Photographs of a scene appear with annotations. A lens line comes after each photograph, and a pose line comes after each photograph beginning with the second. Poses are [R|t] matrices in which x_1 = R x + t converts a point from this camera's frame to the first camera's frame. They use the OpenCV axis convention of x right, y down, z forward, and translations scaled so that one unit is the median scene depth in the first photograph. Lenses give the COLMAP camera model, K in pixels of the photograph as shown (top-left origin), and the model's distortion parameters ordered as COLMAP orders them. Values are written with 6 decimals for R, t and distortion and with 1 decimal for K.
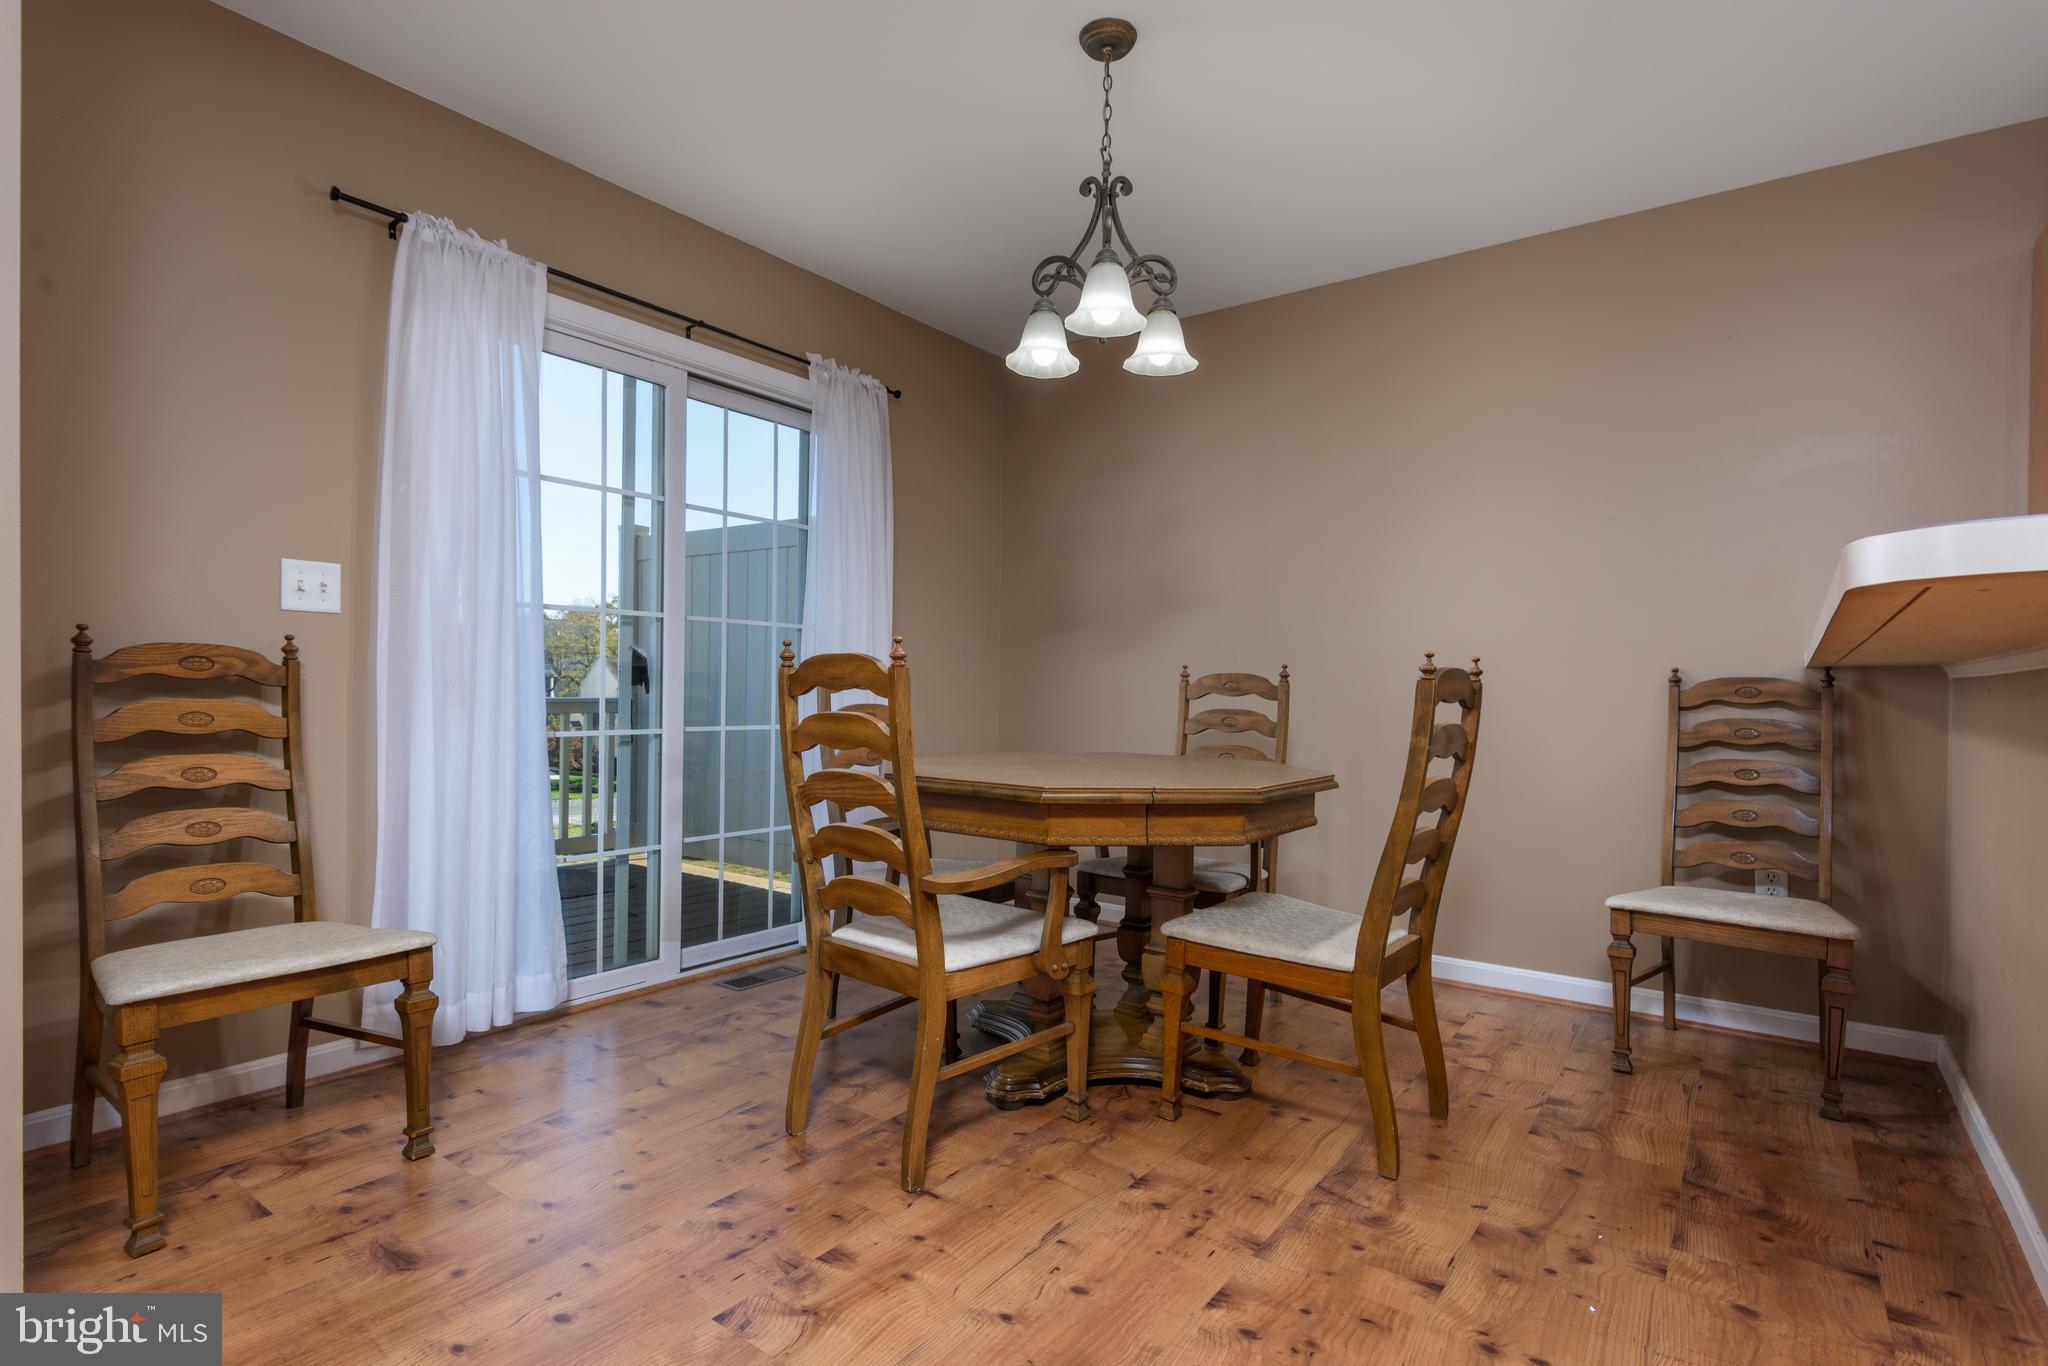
lens RADIAL K [[1010.9, 0, 1029.8], [0, 1010.9, 709.6], [0, 0, 1]] dist [0.003352, -0.001455]
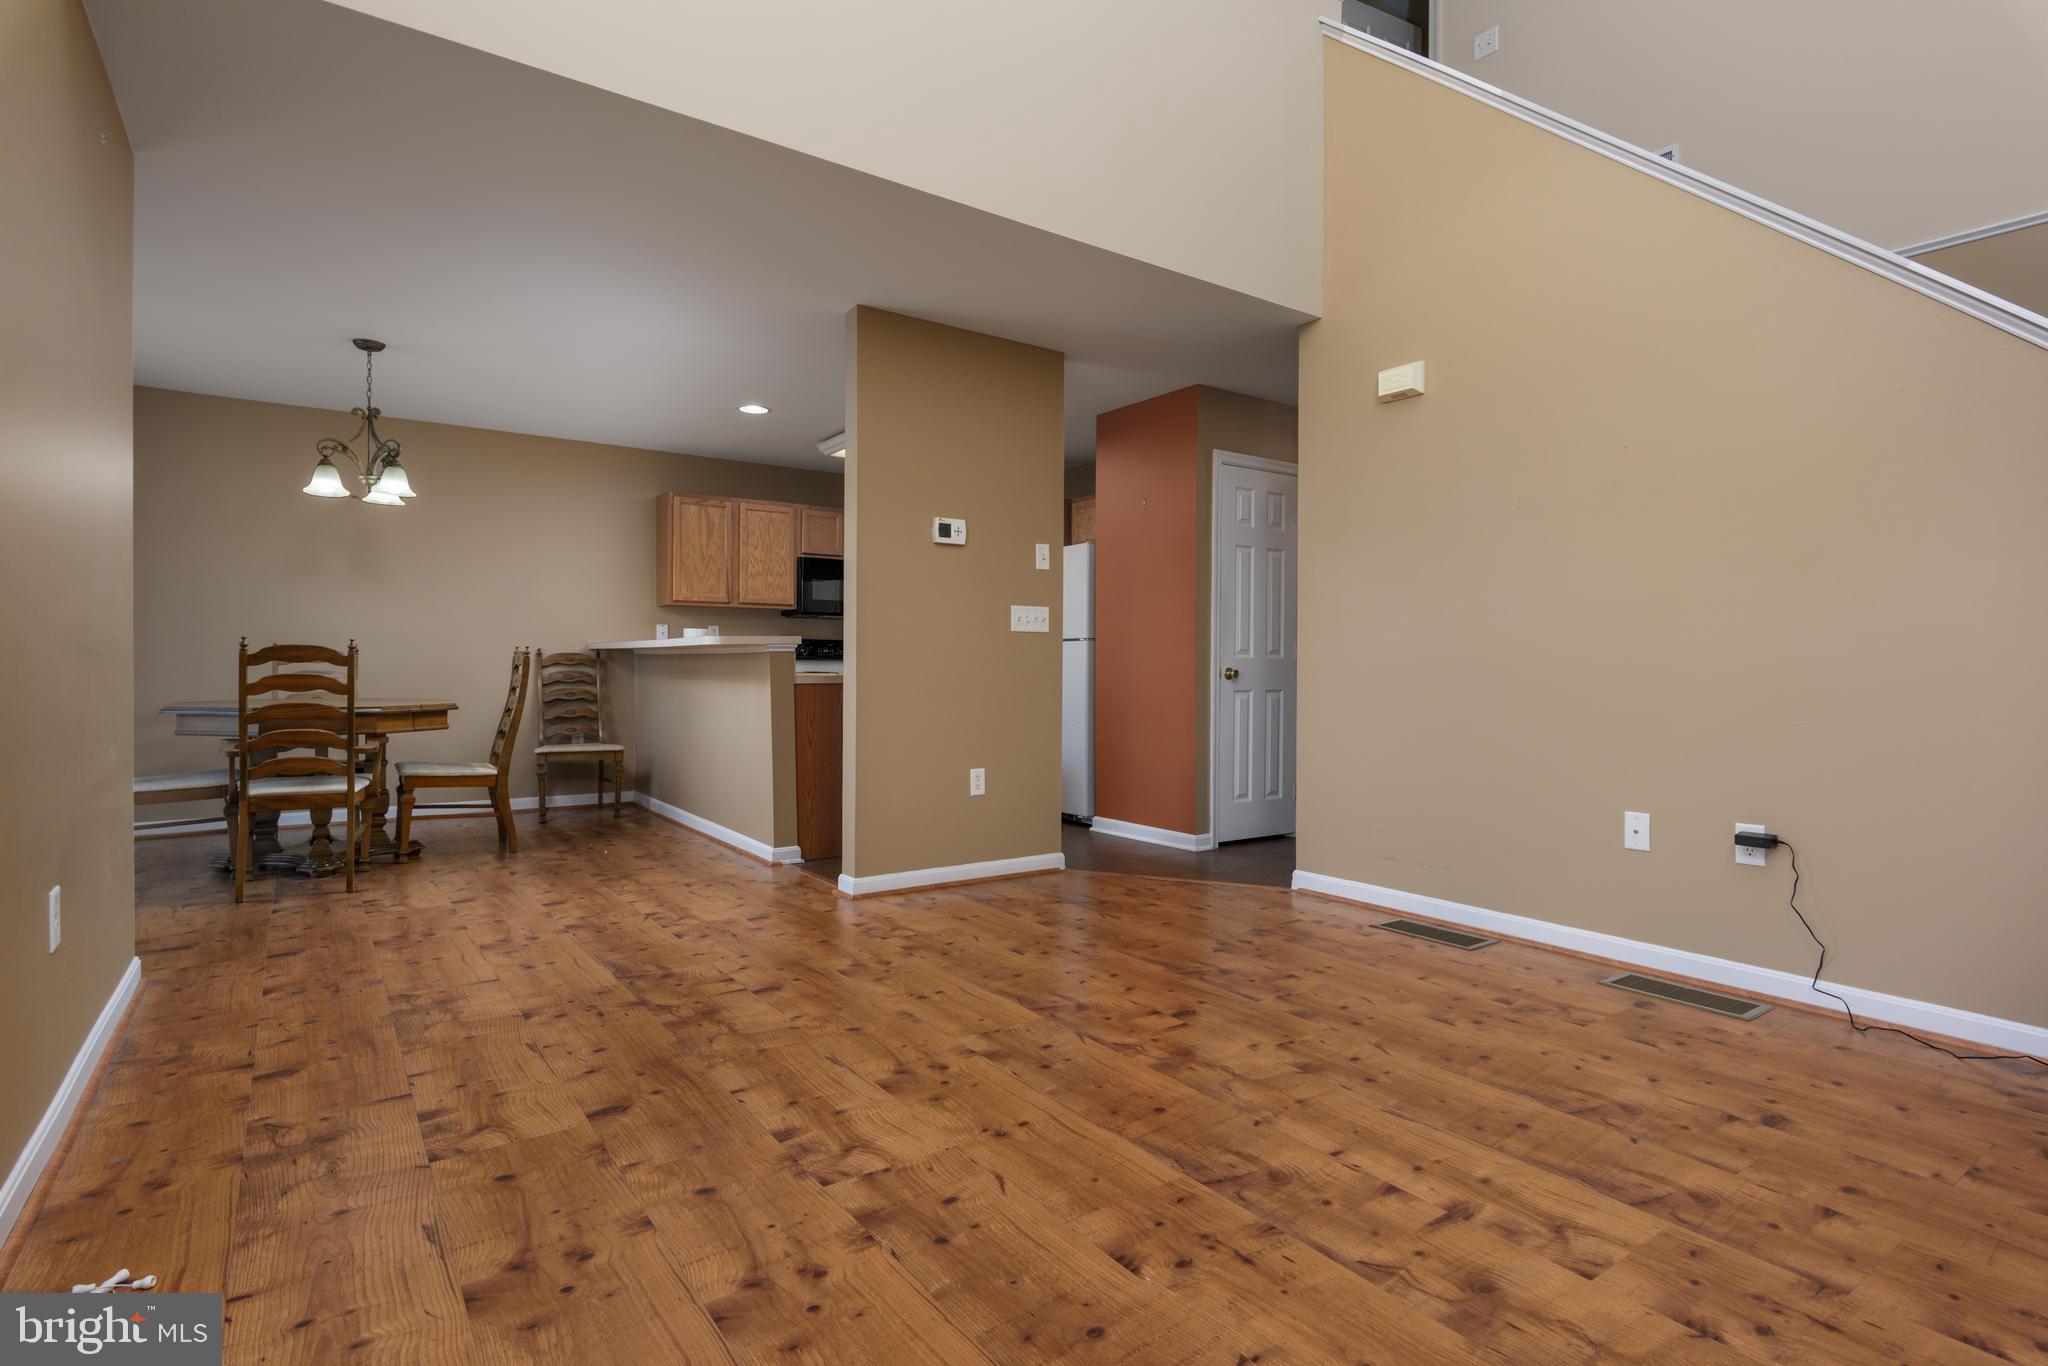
lens RADIAL K [[1010.9, 0, 1022.2], [0, 1010.9, 678.5], [0, 0, 1]] dist [0.003352, -0.001455]
pose [[0.312984, -0.022582, 0.949490, -1.468992], [0.007222, 0.999745, 0.021396, -0.018760], [-0.949731, 0.000161, 0.313067, -0.897620]]
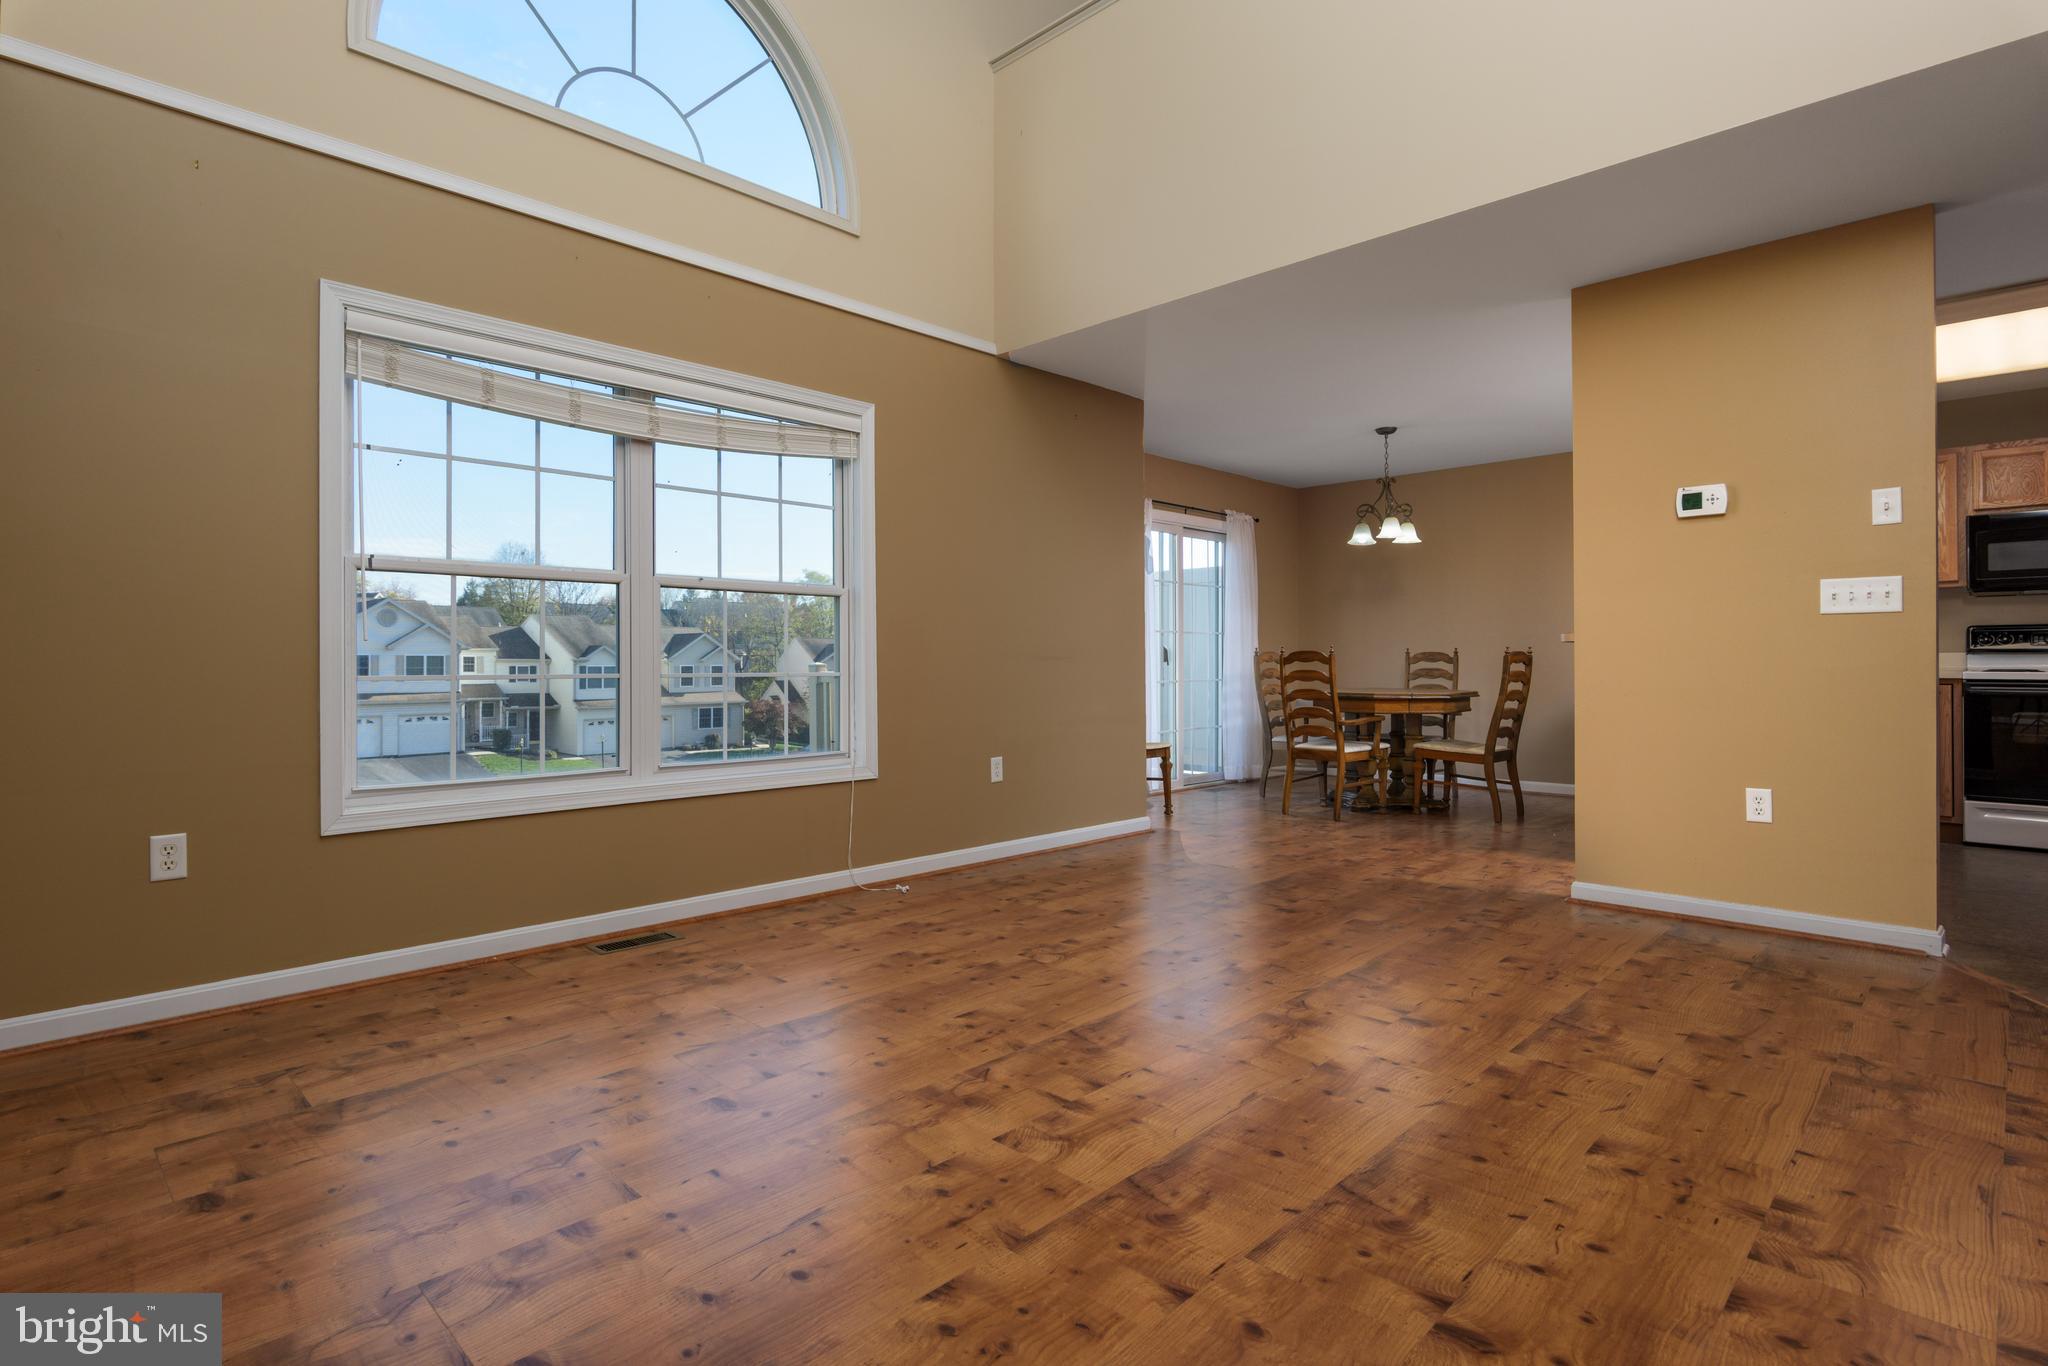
lens RADIAL K [[1010.9, 0, 1017.1], [0, 1010.9, 662.8], [0, 0, 1]] dist [0.003352, -0.001455]
pose [[0.989717, -0.014943, -0.142258, -0.549608], [0.013373, 0.999839, -0.011986, 0.006337], [0.142414, 0.009960, 0.989757, -1.918927]]
